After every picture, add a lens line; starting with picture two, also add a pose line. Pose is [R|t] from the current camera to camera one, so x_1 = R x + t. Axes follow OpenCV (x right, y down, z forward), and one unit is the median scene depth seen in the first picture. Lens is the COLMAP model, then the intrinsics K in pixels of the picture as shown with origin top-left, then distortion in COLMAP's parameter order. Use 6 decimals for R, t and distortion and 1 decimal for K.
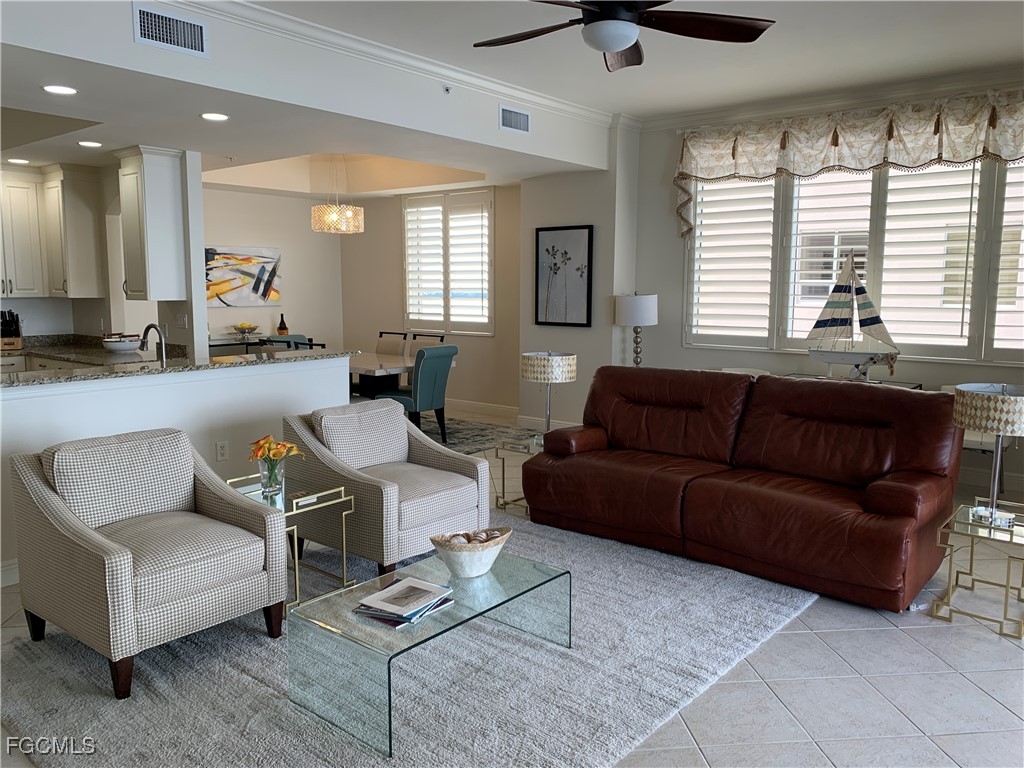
lens RADIAL K [[772.1, 0, 495.5], [0, 772.1, 400.4], [0, 0, 1]] dist [0.020779, -0.031810]
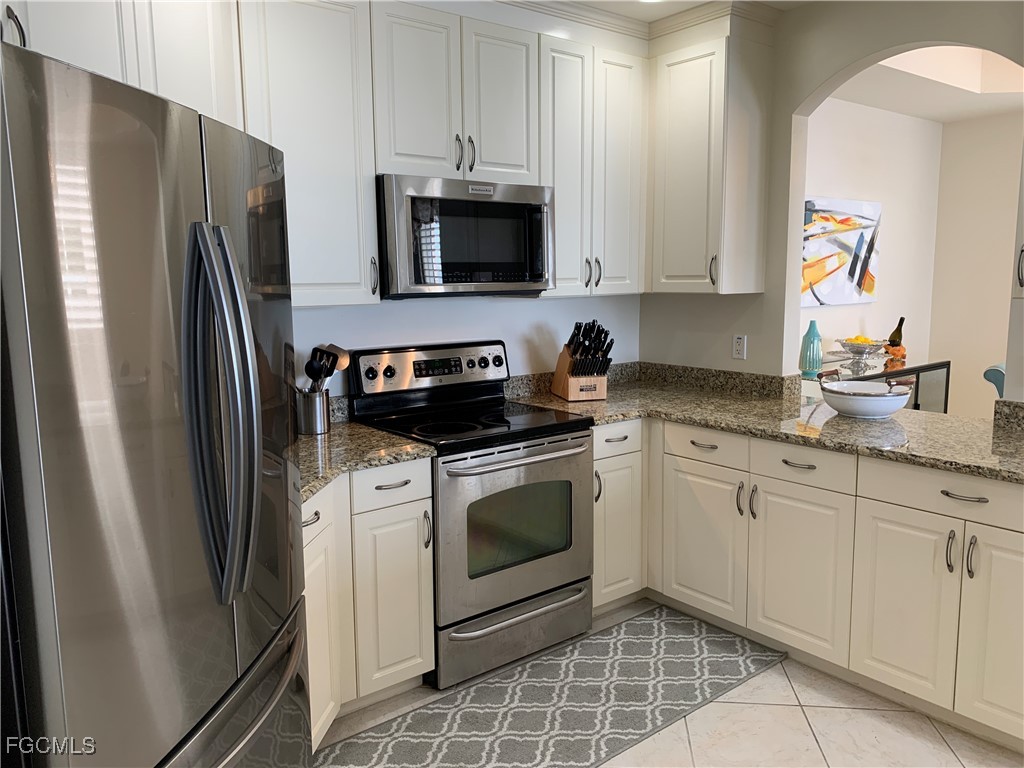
lens RADIAL K [[772.1, 0, 512.7], [0, 772.1, 379.4], [0, 0, 1]] dist [0.020779, -0.031810]
pose [[0.981051, 0.007143, -0.193615, -0.324129], [-0.010579, 0.999804, -0.016716, -0.039270], [0.193458, 0.018448, 0.980935, 0.286691]]
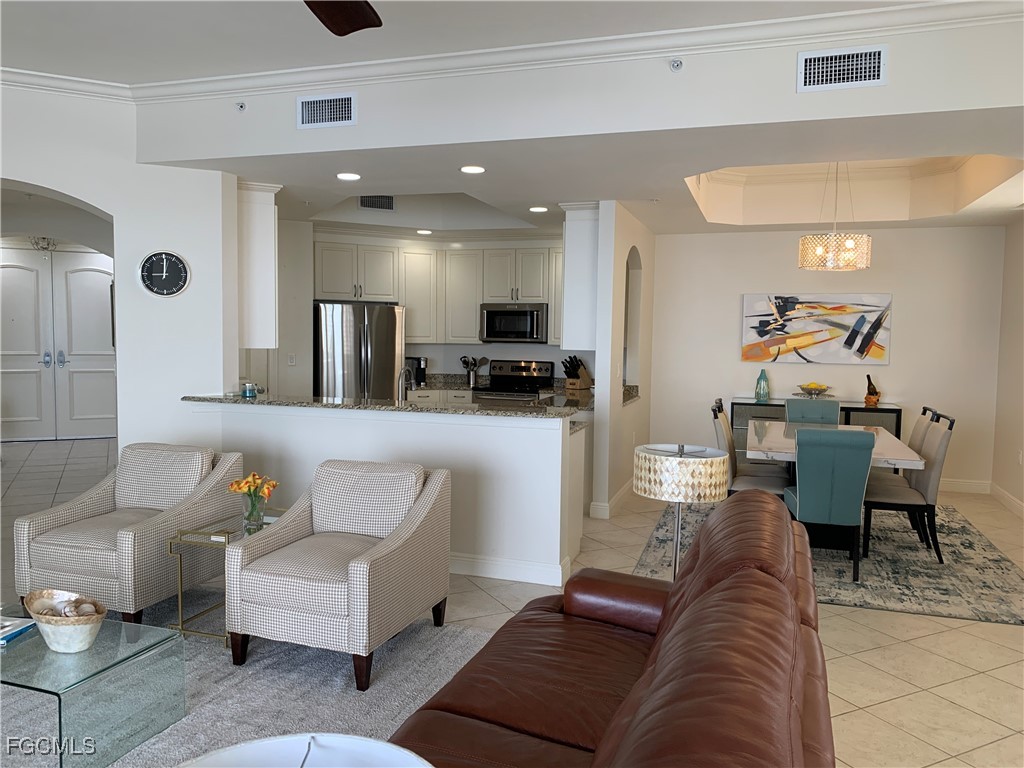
lens RADIAL K [[772.1, 0, 525.5], [0, 772.1, 374.8], [0, 0, 1]] dist [0.020779, -0.031810]
pose [[0.386625, 0.052252, -0.920755, 0.235758], [-0.153010, 0.988191, -0.008170, -0.037019], [0.909455, 0.144044, 0.390055, 0.266183]]
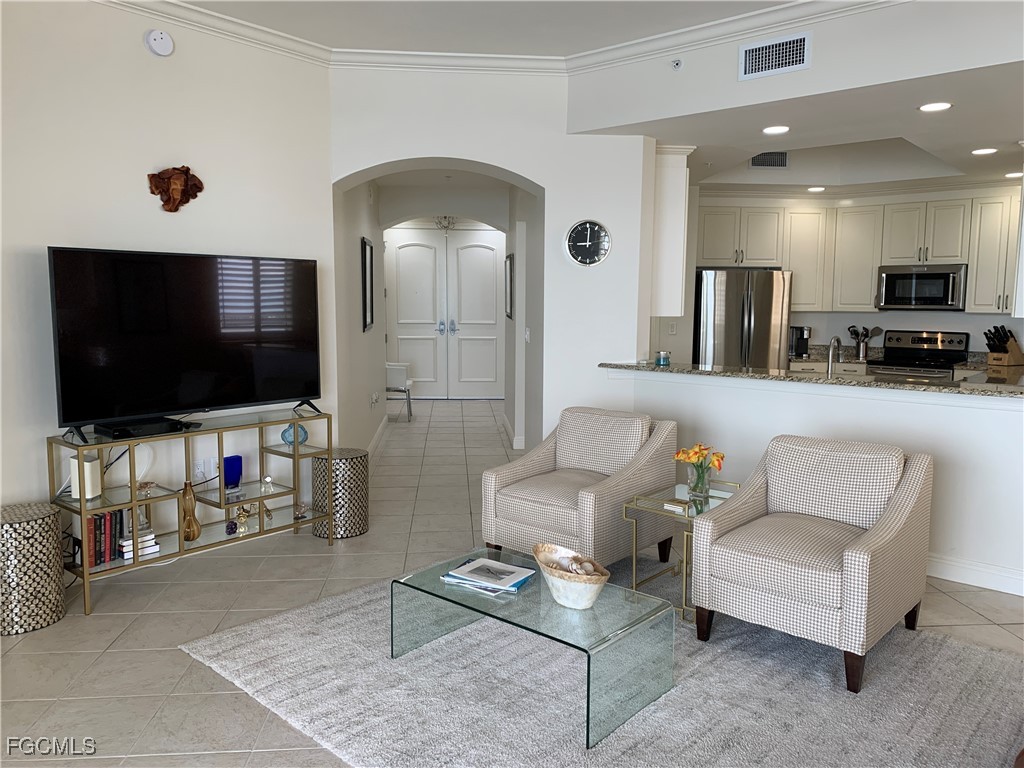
lens RADIAL K [[772.1, 0, 512.1], [0, 772.1, 377.2], [0, 0, 1]] dist [0.020779, -0.031810]
pose [[-0.001042, 0.095051, -0.995472, 0.204150], [-0.158577, 0.982861, 0.094013, -0.025063], [0.987346, 0.157957, 0.014049, 0.208997]]
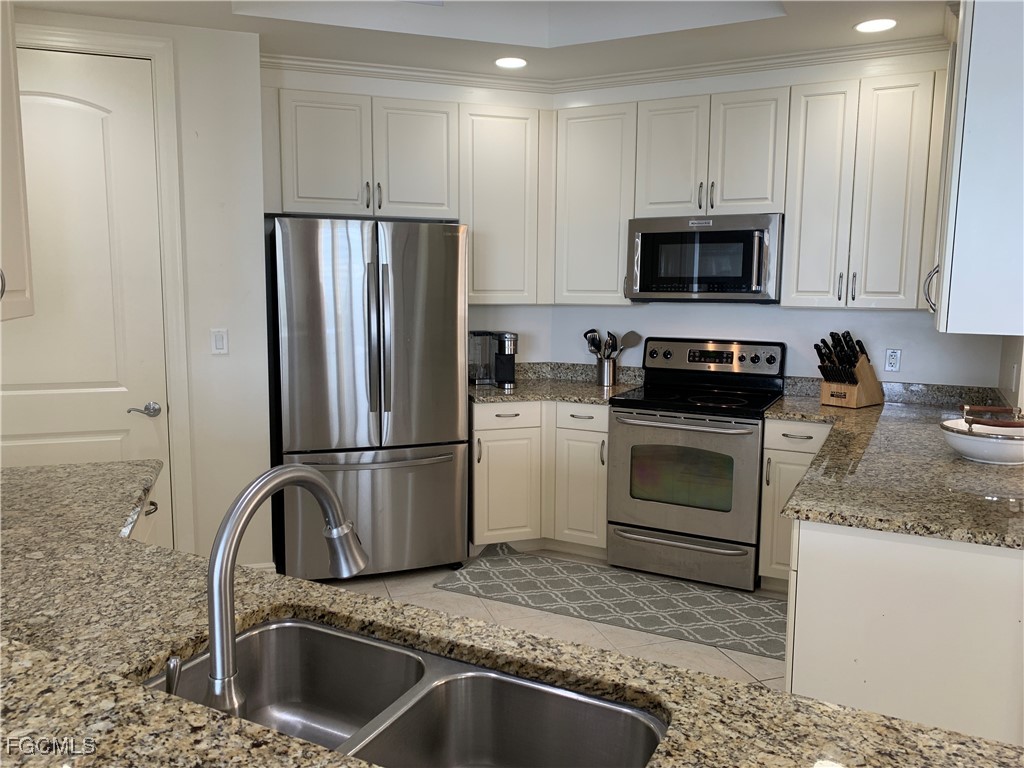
lens RADIAL K [[772.1, 0, 503.6], [0, 772.1, 378.9], [0, 0, 1]] dist [0.020779, -0.031810]
pose [[0.226920, 0.117623, -0.966784, -0.097457], [-0.154264, 0.984489, 0.083568, -0.051773], [0.961618, 0.130177, 0.241545, 0.365742]]
